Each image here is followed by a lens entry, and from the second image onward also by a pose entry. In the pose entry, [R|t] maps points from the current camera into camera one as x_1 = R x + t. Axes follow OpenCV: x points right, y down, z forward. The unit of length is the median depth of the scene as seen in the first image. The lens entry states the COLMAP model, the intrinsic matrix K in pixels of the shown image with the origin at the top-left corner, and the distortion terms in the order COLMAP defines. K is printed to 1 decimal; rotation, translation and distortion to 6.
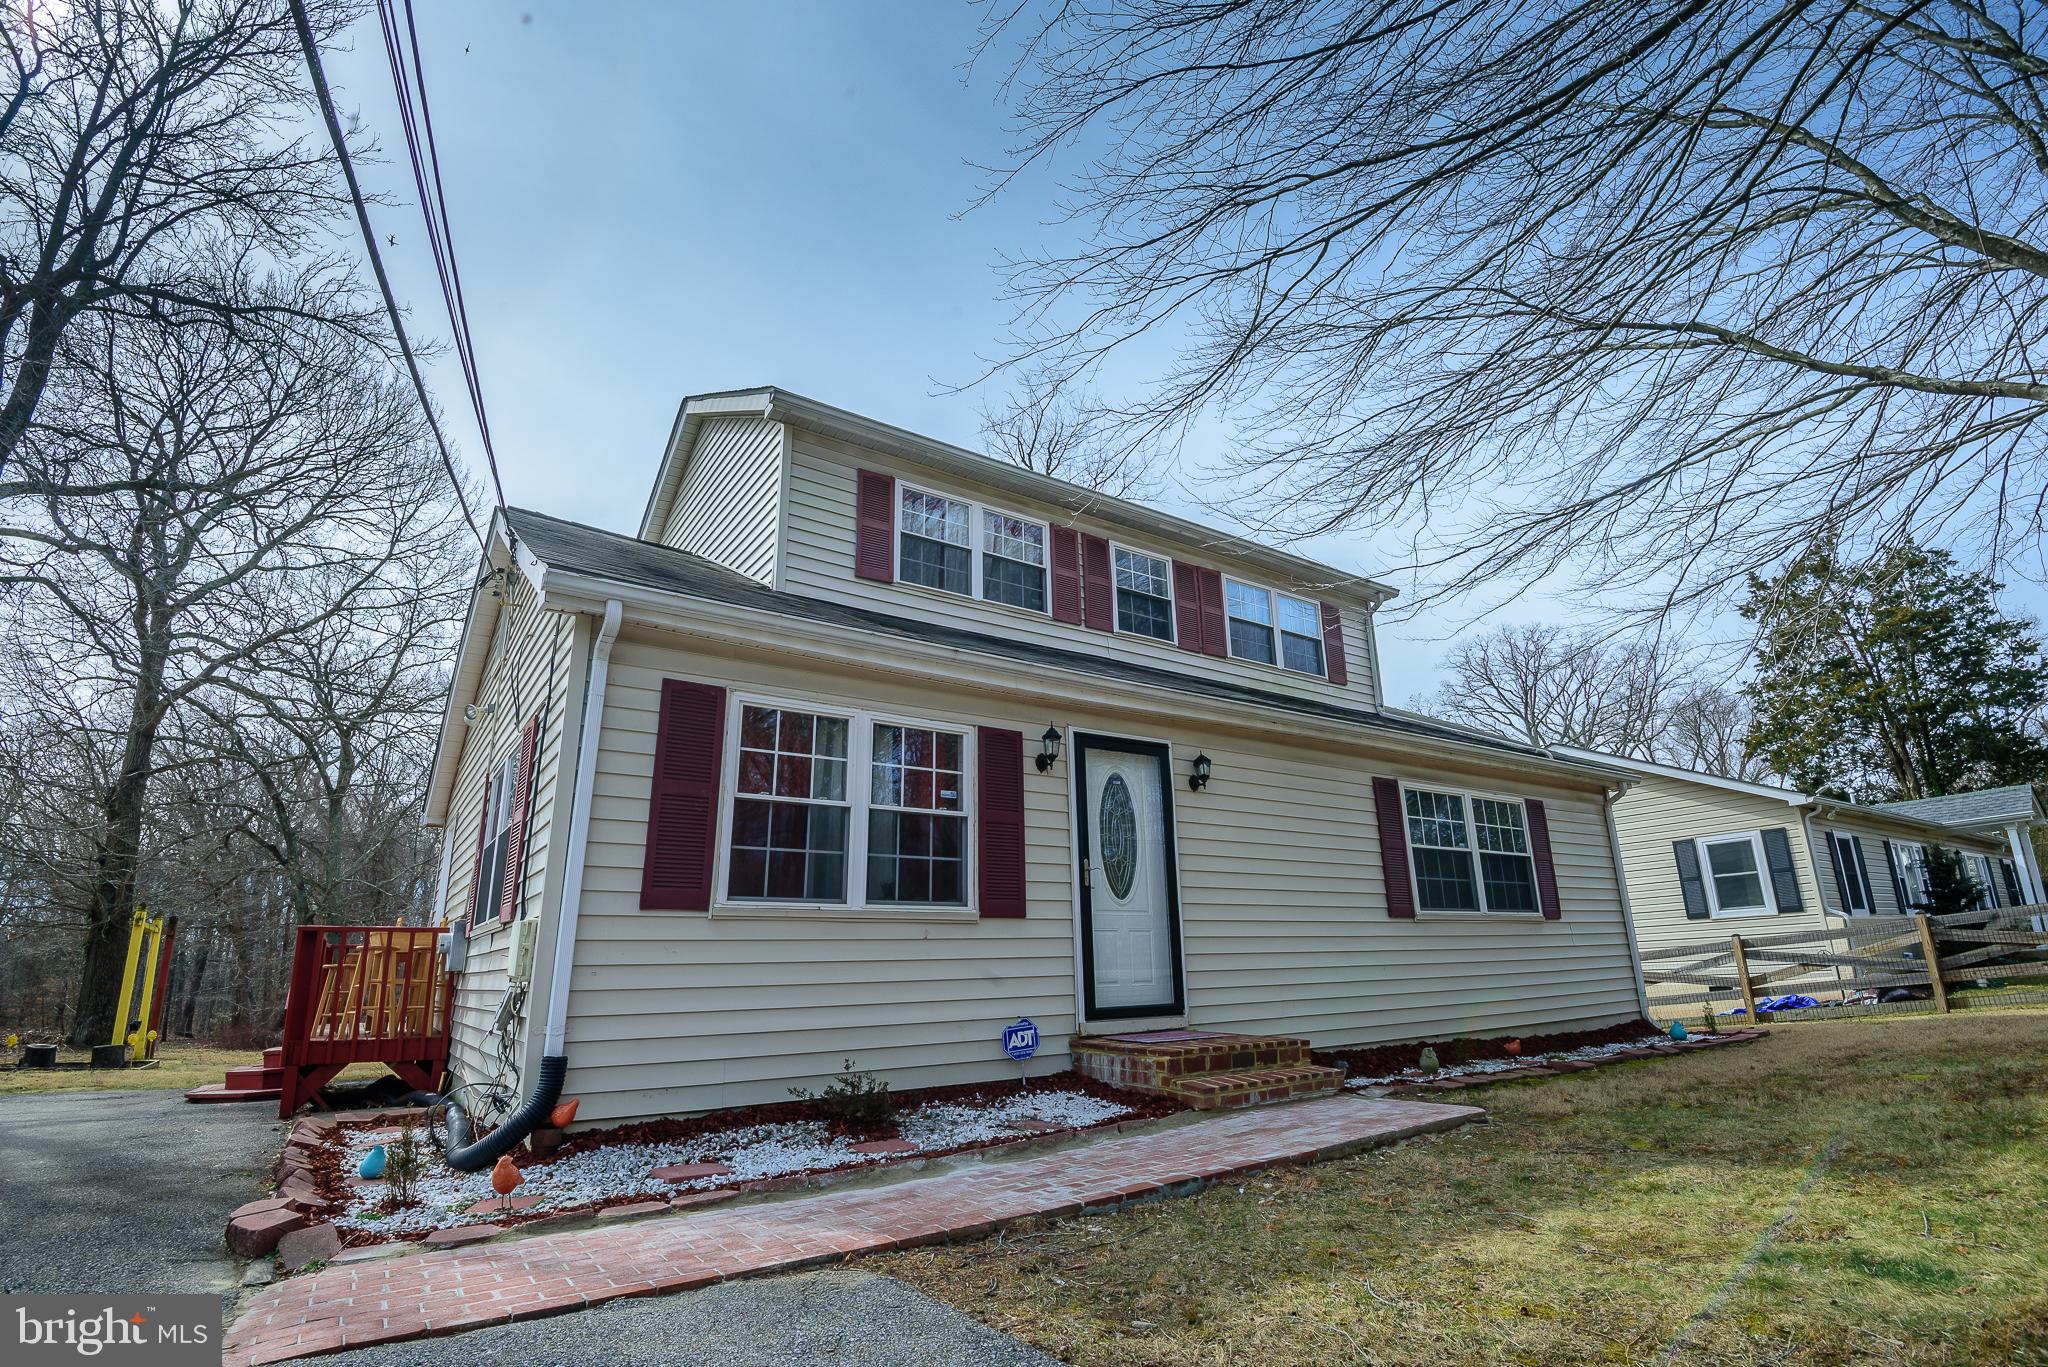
lens RADIAL K [[958.7, 0, 1013.9], [0, 958.7, 673.0], [0, 0, 1]] dist [-0.021790, -0.011214]
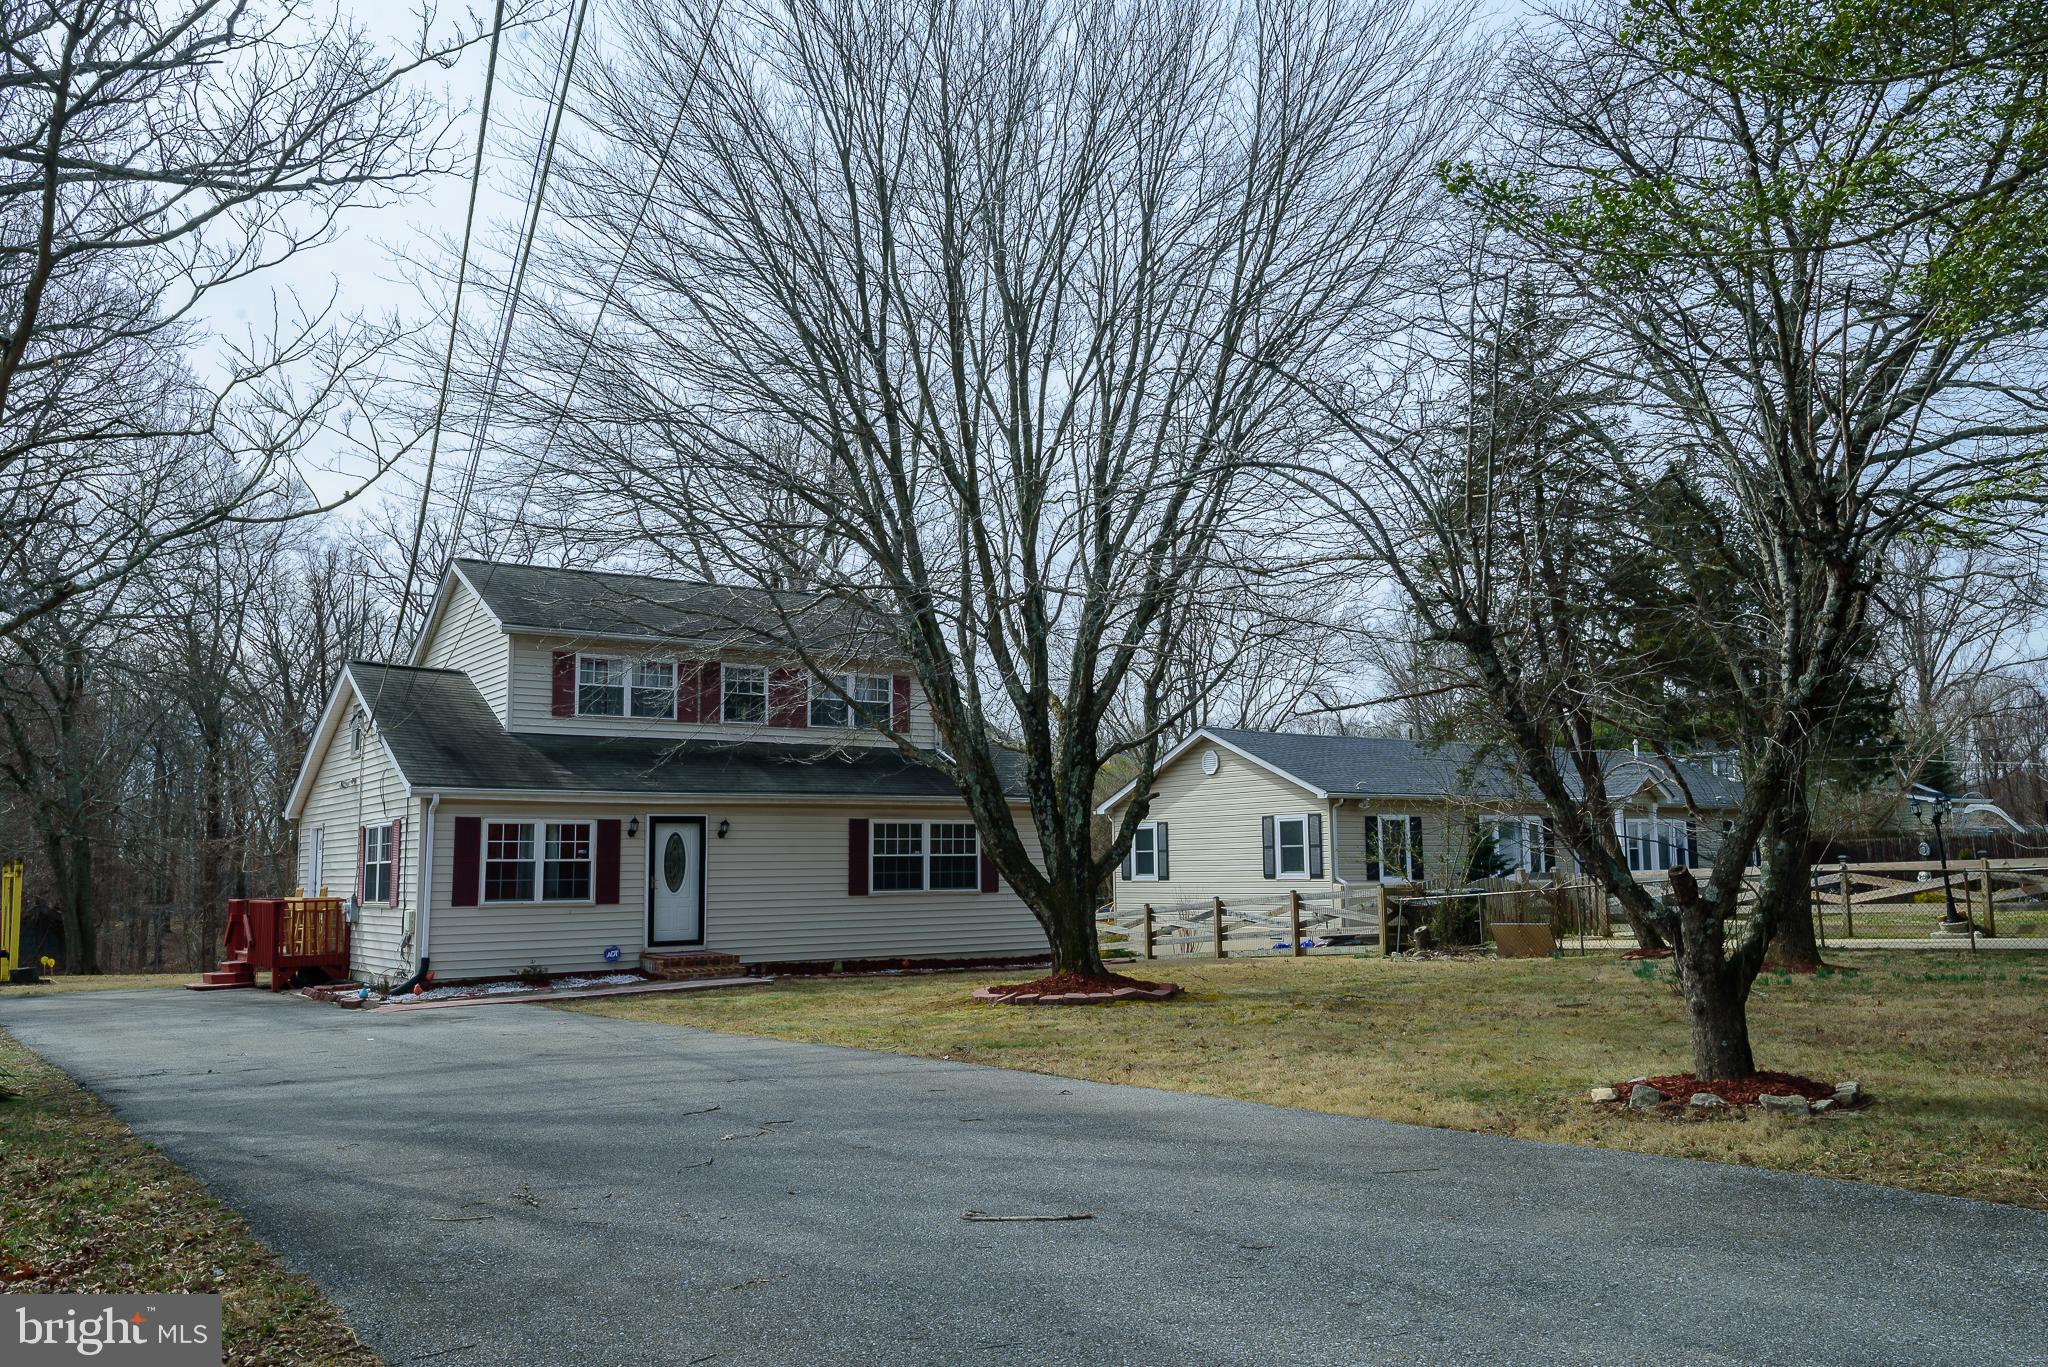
lens RADIAL K [[1581.1, 0, 1024.0], [0, 1581.1, 683.5], [0, 0, 1]] dist [0.000874, 0.000671]
pose [[0.999618, 0.014927, 0.023265, 0.848265], [-0.018964, 0.982681, 0.184332, -0.934968], [-0.020110, -0.184703, 0.982589, -2.524968]]
